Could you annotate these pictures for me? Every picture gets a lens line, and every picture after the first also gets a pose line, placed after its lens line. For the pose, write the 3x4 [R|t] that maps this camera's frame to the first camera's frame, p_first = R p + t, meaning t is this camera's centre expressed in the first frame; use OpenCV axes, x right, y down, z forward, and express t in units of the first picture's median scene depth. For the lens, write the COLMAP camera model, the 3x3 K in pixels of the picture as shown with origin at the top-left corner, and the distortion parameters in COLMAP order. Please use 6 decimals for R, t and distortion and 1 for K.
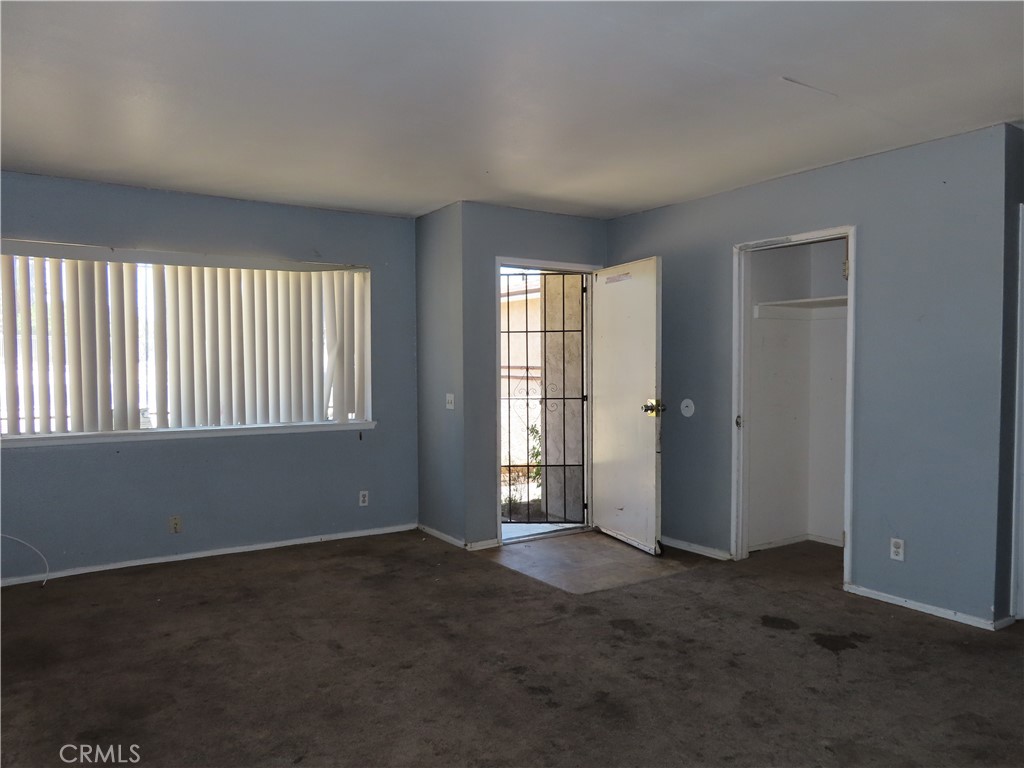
lens RADIAL K [[736.6, 0, 516.0], [0, 736.6, 381.7], [0, 0, 1]] dist [-0.011689, 0.000745]
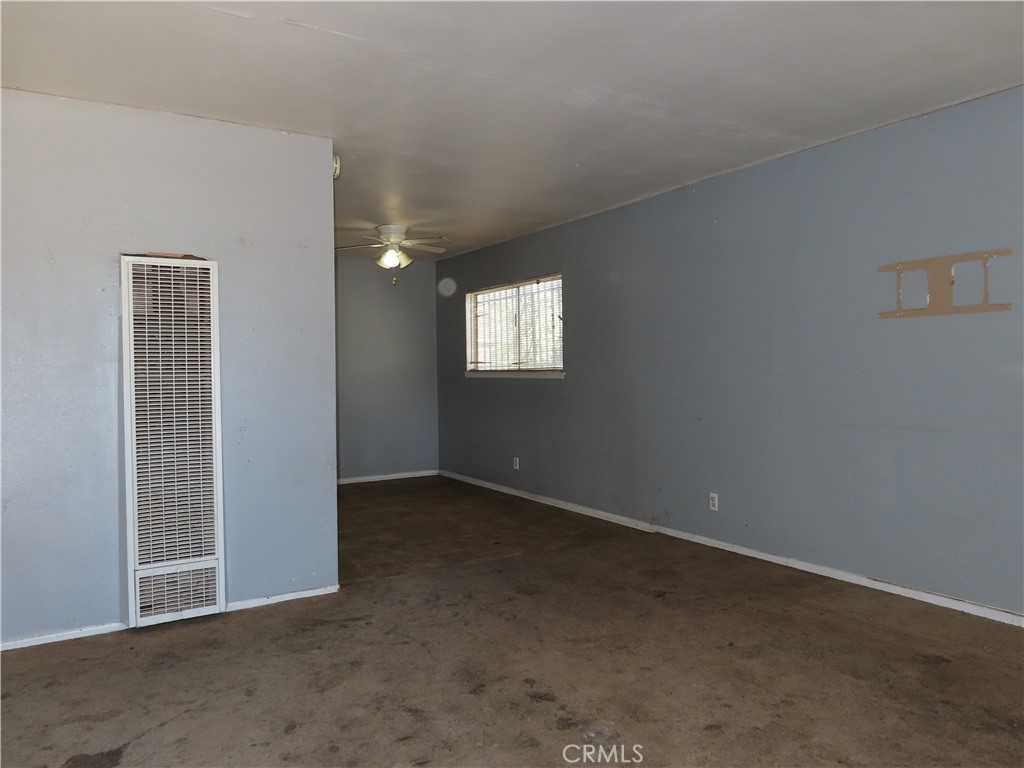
lens RADIAL K [[736.6, 0, 516.0], [0, 736.6, 381.7], [0, 0, 1]] dist [-0.011689, 0.000745]
pose [[-0.999159, 0.015654, 0.037911, 0.022751], [0.017220, 0.998997, 0.041345, -0.010153], [-0.037225, 0.041963, -0.998425, 1.870273]]
